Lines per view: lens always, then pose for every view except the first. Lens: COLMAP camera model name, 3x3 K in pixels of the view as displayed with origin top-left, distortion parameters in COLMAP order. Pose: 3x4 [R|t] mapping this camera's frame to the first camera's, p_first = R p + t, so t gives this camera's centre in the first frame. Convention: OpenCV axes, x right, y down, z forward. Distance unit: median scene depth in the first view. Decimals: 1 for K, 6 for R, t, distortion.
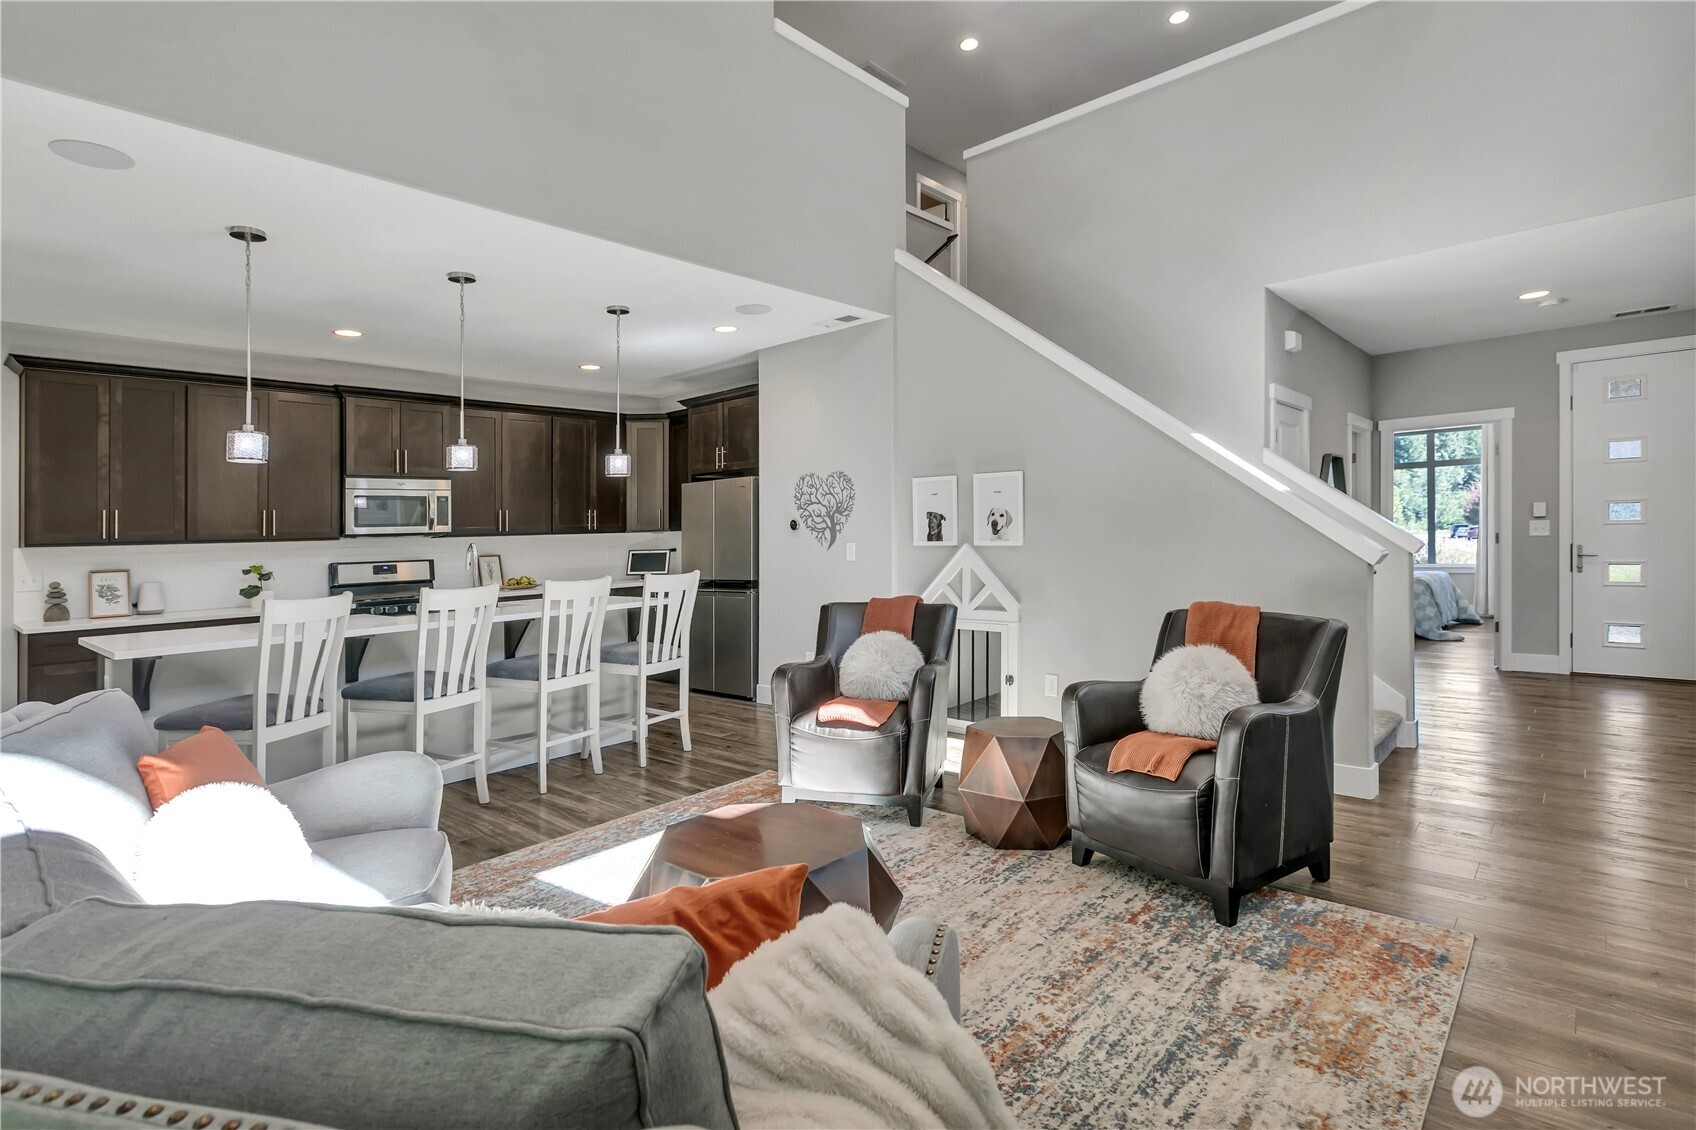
lens RADIAL K [[841.5, 0, 844.3], [0, 841.5, 530.2], [0, 0, 1]] dist [0.000793, -0.000610]
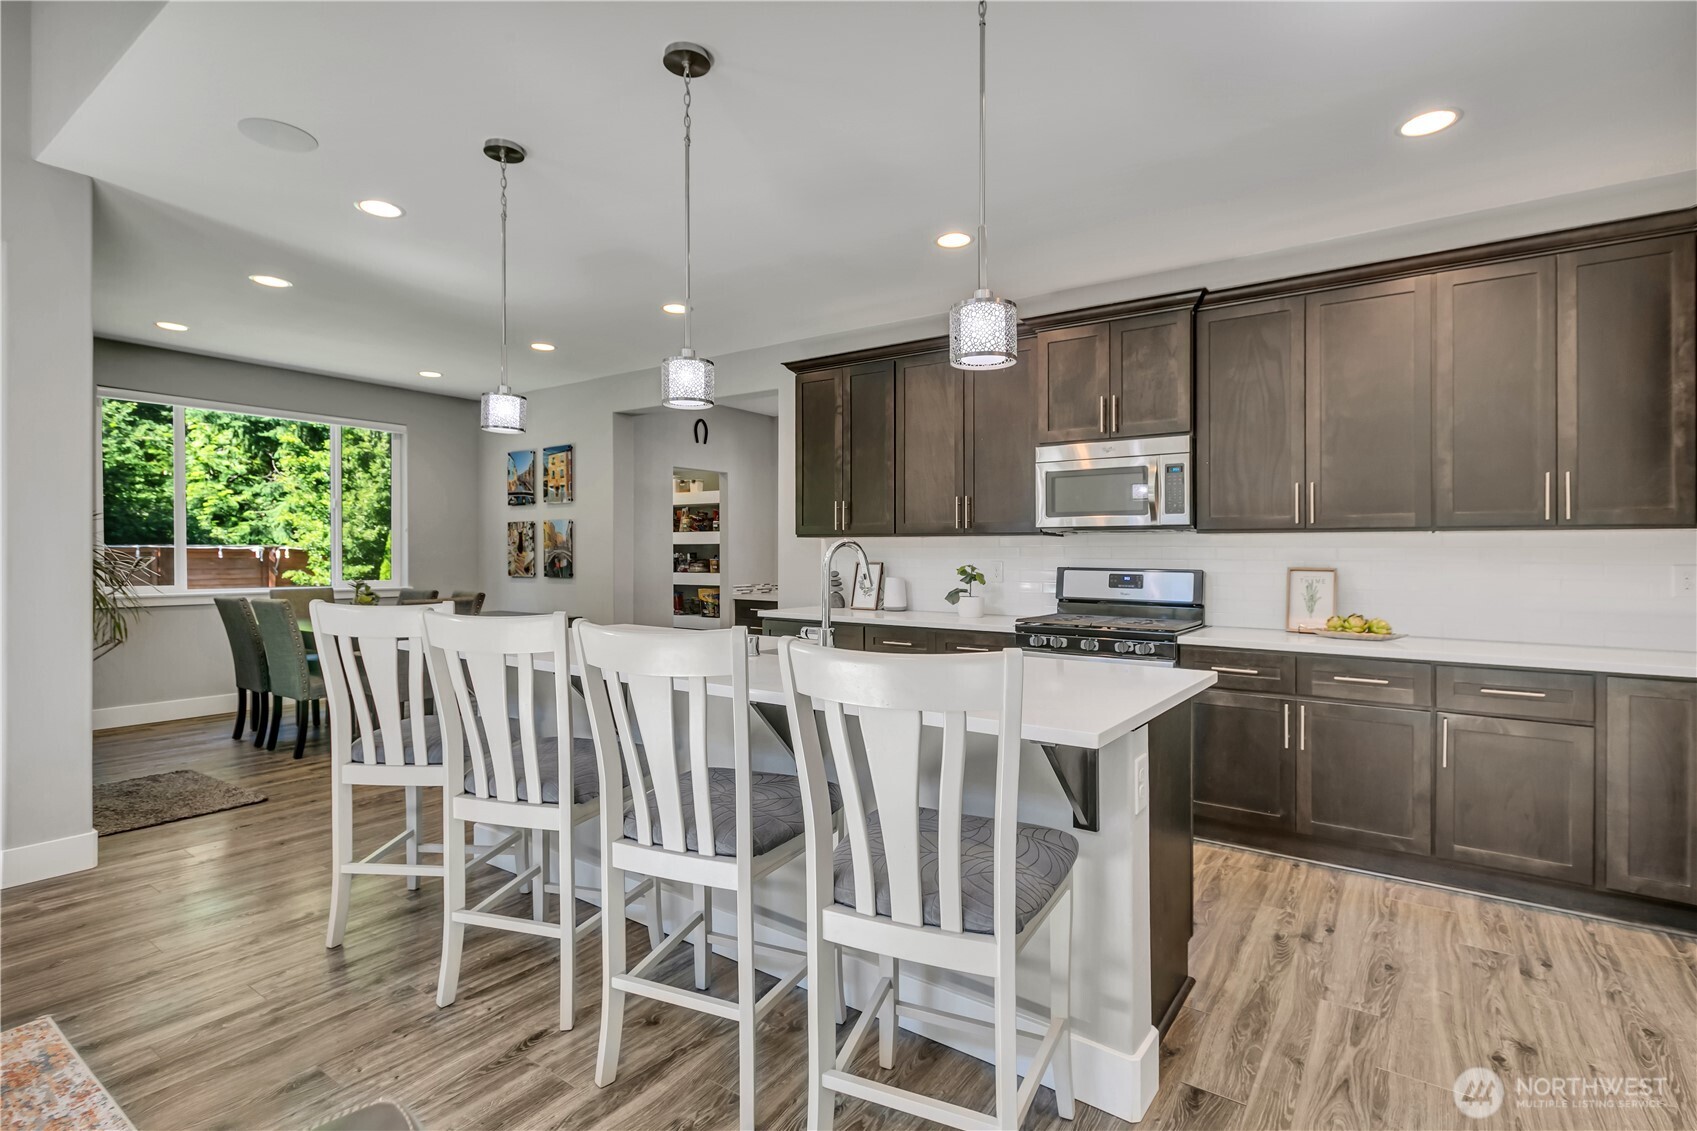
lens RADIAL K [[808.8, 0, 850.2], [0, 808.8, 558.3], [0, 0, 1]] dist [0.001739, 0.000290]
pose [[0.124789, 0.036049, -0.991528, 0.145969], [-0.004202, 0.999350, 0.035805, 0.015659], [0.992174, -0.000301, 0.124859, 1.632578]]
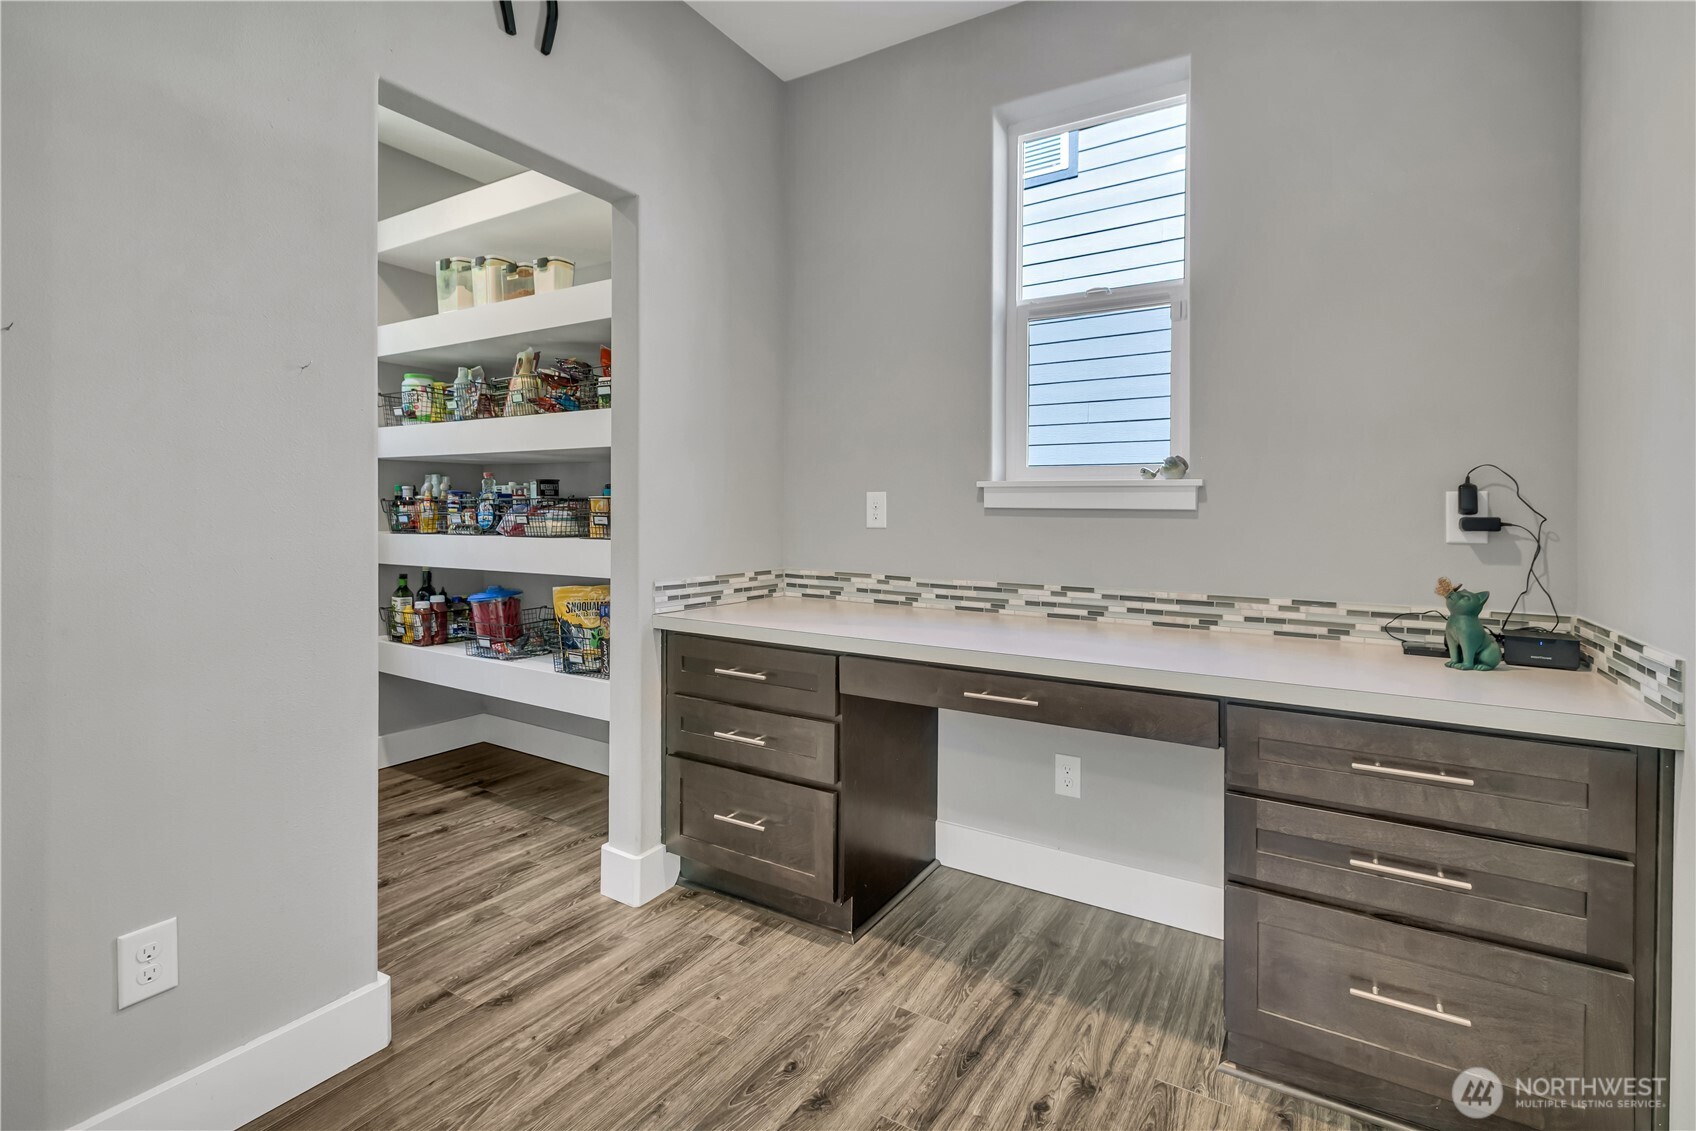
lens RADIAL K [[785.8, 0, 864.4], [0, 785.8, 516.7], [0, 0, 1]] dist [0.002380, -0.000225]
pose [[0.192022, 0.031075, -0.980899, -1.931923], [-0.015040, 0.999474, 0.028719, 0.123542], [0.981275, 0.009238, 0.192388, 1.639688]]
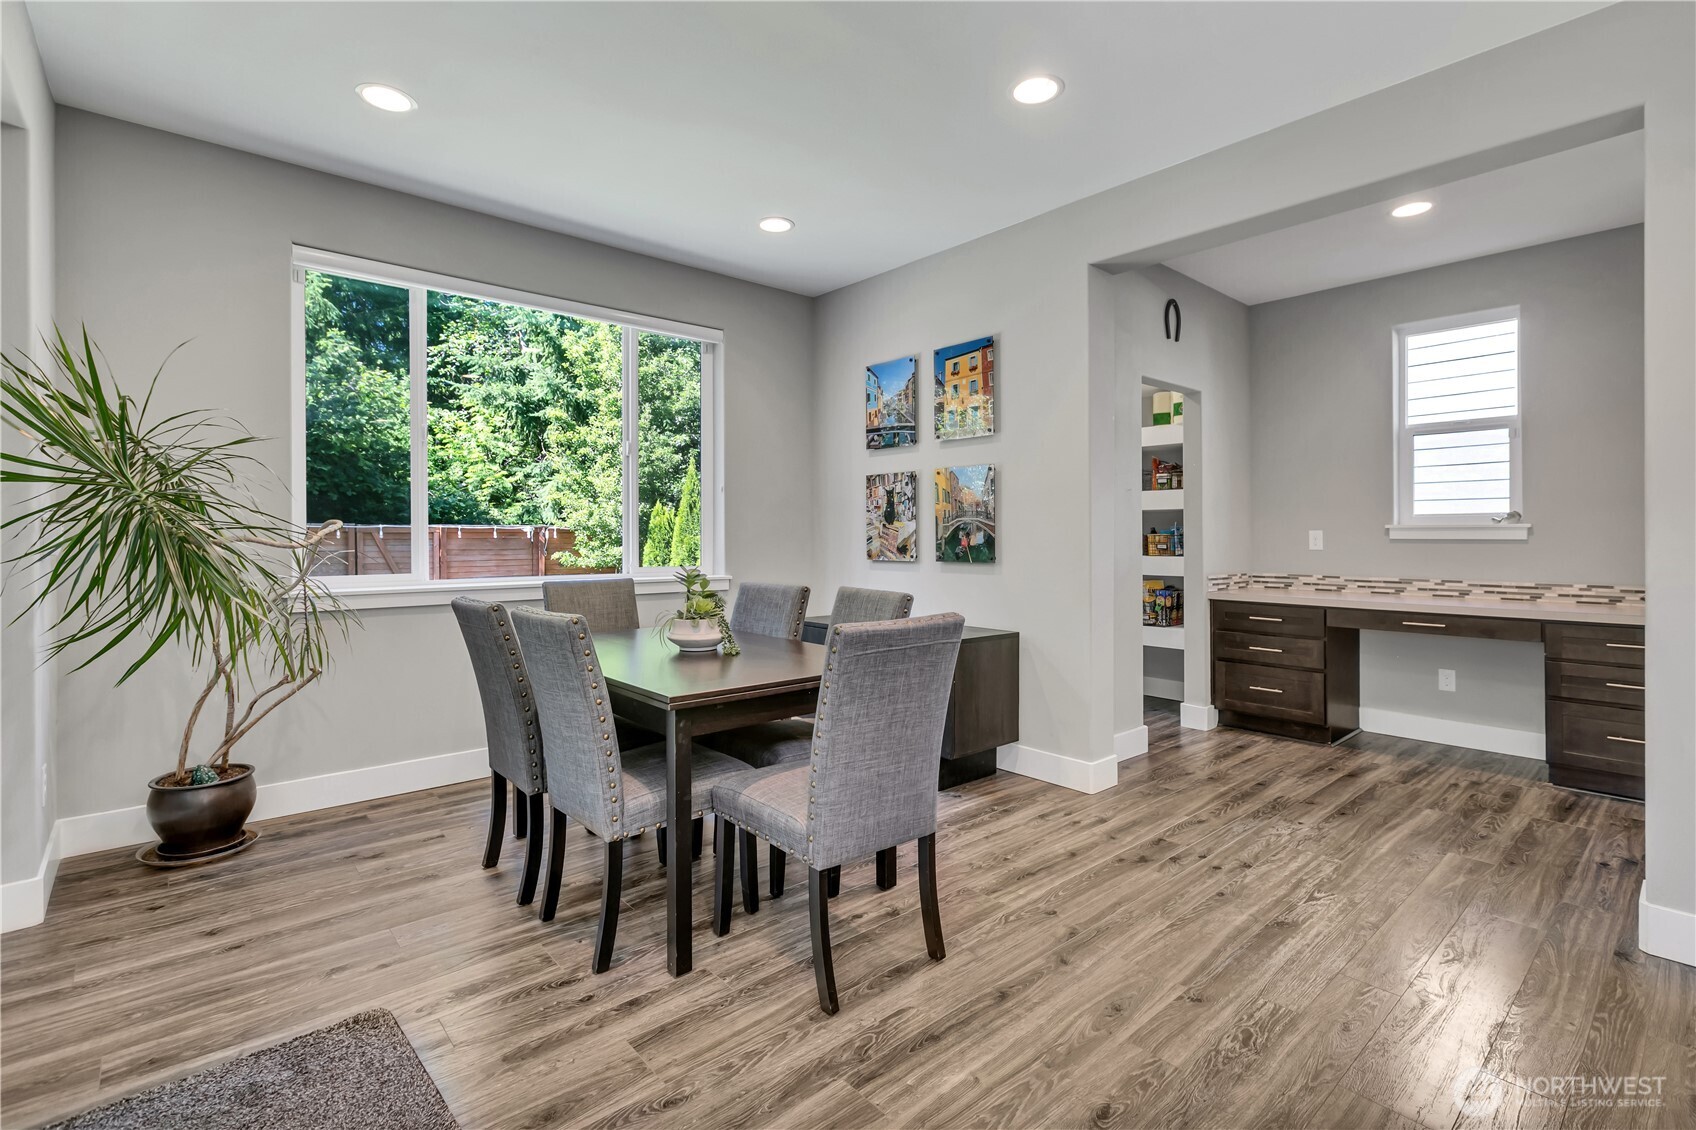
lens RADIAL K [[775.0, 0, 847.6], [0, 775.0, 540.5], [0, 0, 1]] dist [-0.001624, -0.000226]
pose [[-0.116838, 0.035243, -0.992525, -1.013289], [0.005807, 0.999377, 0.034802, 0.076564], [0.993134, -0.001697, -0.116970, 0.995408]]
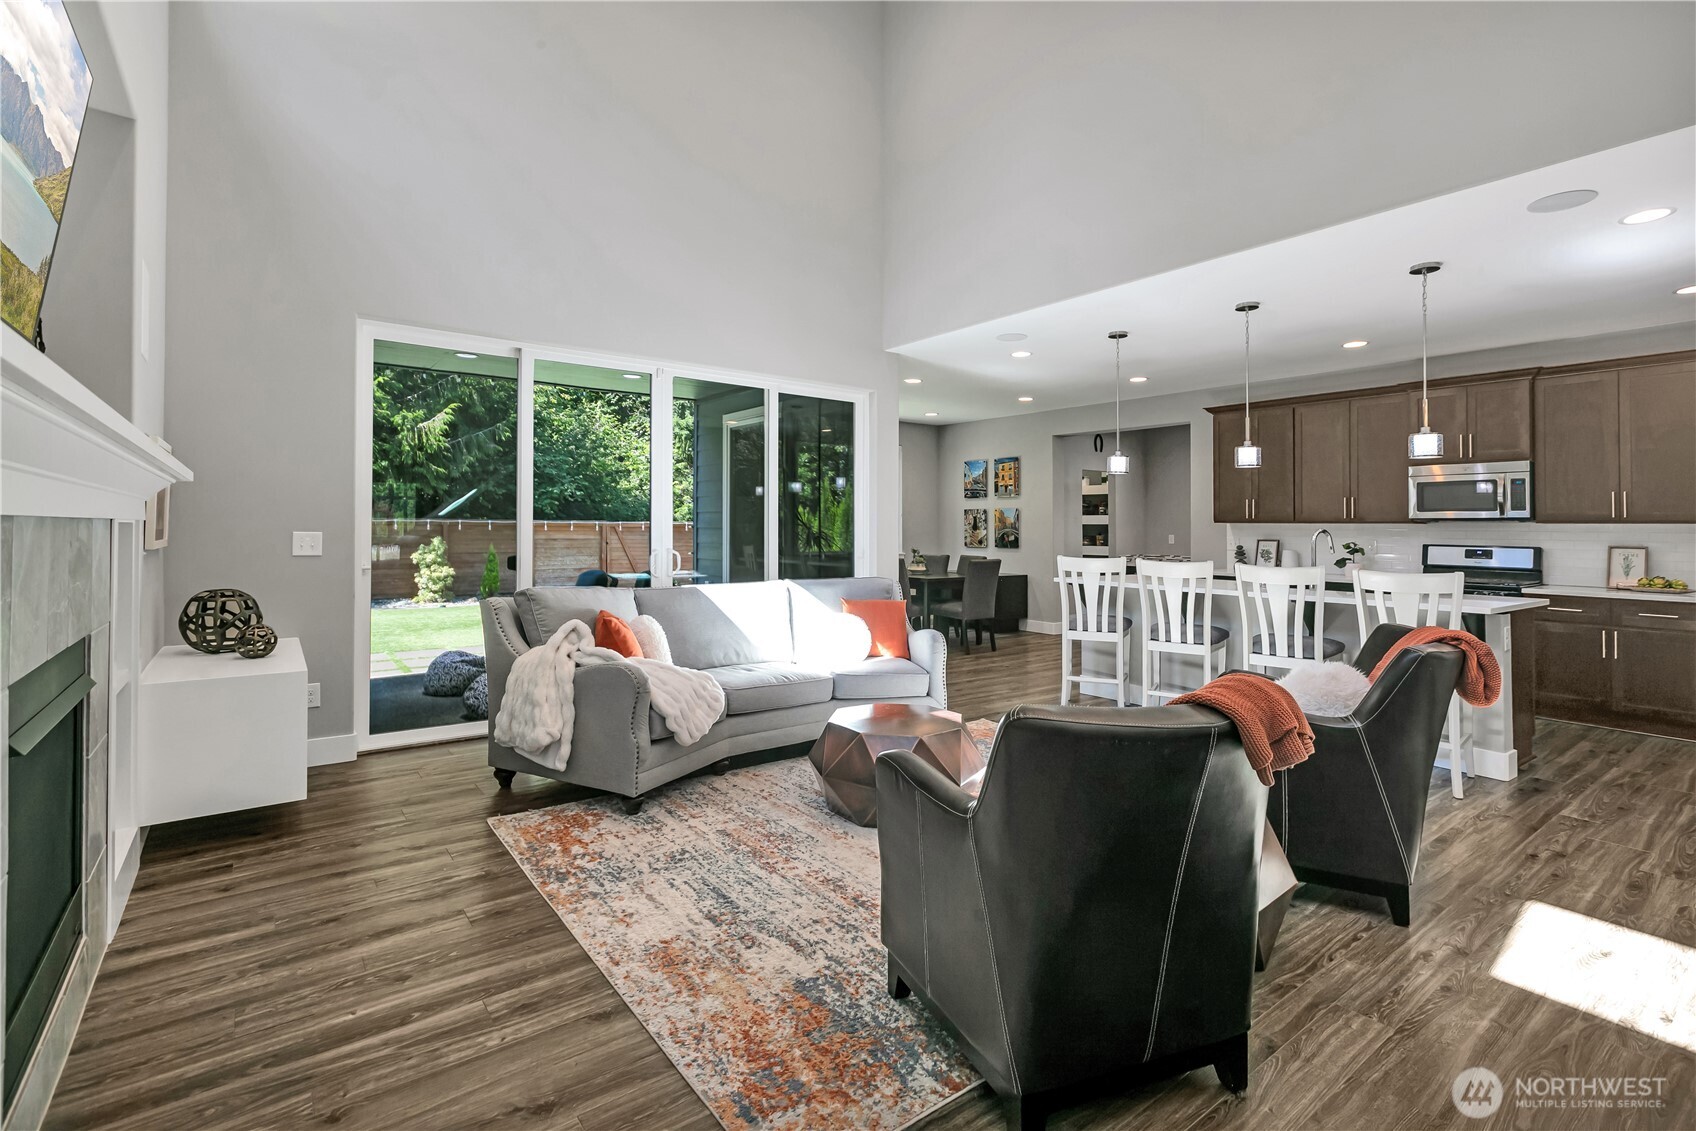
lens RADIAL K [[785.8, 0, 864.4], [0, 785.8, 516.7], [0, 0, 1]] dist [0.002380, -0.000225]
pose [[-0.176769, 0.016379, -0.984116, 1.166458], [0.001148, 0.999864, 0.016435, -0.031831], [0.984252, 0.001776, -0.176764, 1.038277]]
